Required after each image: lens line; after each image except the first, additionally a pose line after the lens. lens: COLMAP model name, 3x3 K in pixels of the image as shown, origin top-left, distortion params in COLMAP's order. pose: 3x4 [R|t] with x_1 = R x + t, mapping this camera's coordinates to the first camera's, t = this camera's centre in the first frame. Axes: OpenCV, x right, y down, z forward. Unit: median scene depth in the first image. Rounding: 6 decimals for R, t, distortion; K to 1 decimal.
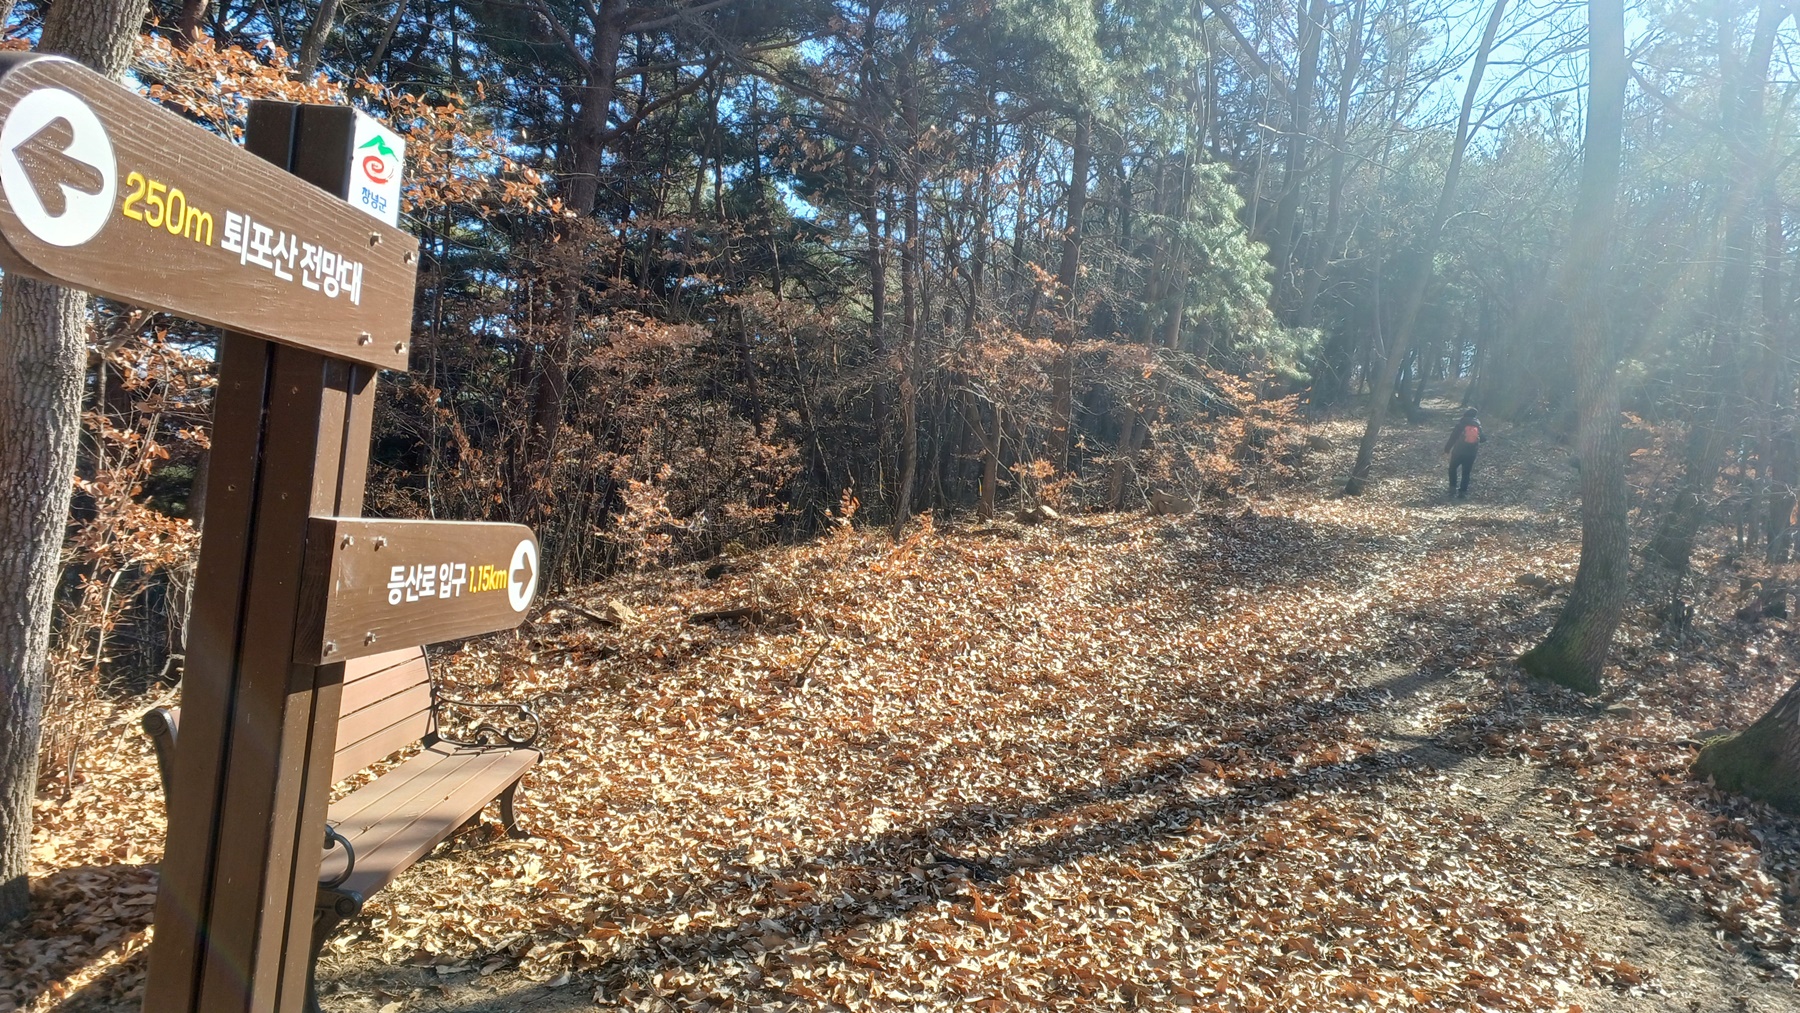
lens RADIAL K [[1283.0, 0, 898.4], [0, 1283.0, 513.1], [0, 0, 1]] dist [0.059732, -0.000240]
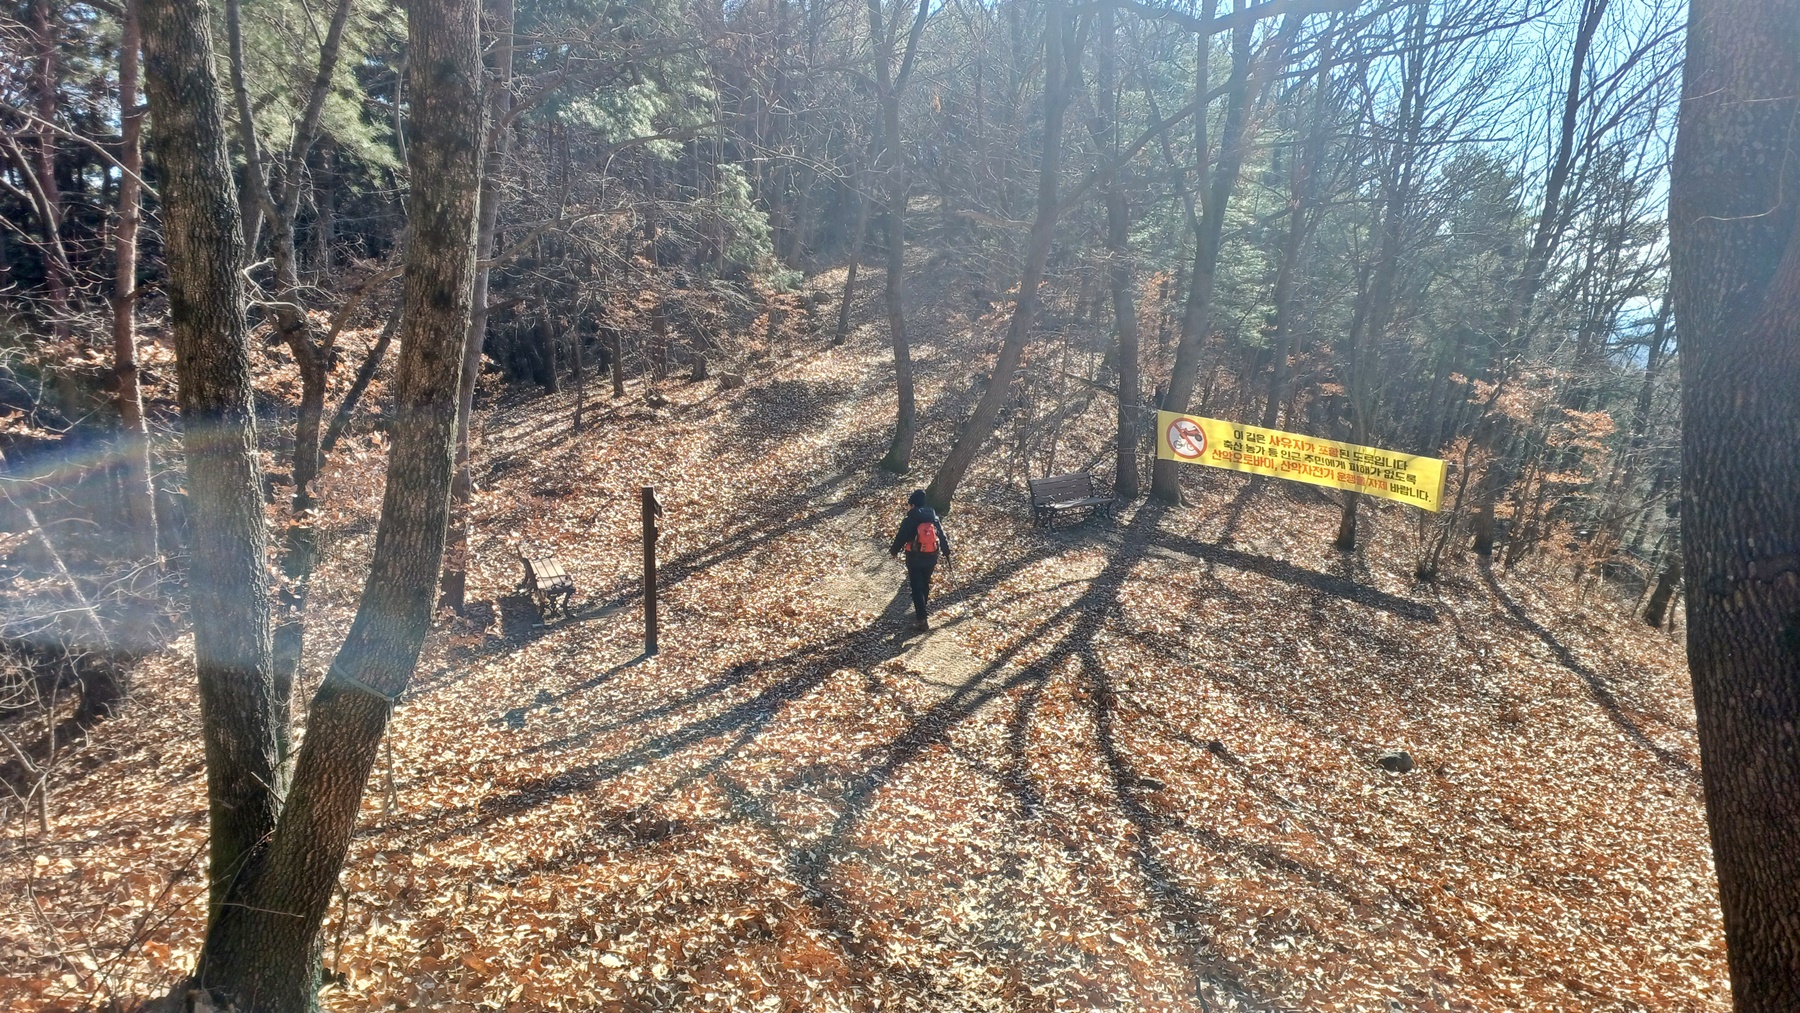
lens RADIAL K [[1283.0, 0, 899.0], [0, 1283.0, 509.1], [0, 0, 1]] dist [0.059732, -0.000240]
pose [[0.938479, -0.157999, 0.307071, -0.245927], [0.100302, 0.975576, 0.195424, -0.271440], [-0.330448, -0.152602, 0.931406, -1.284358]]
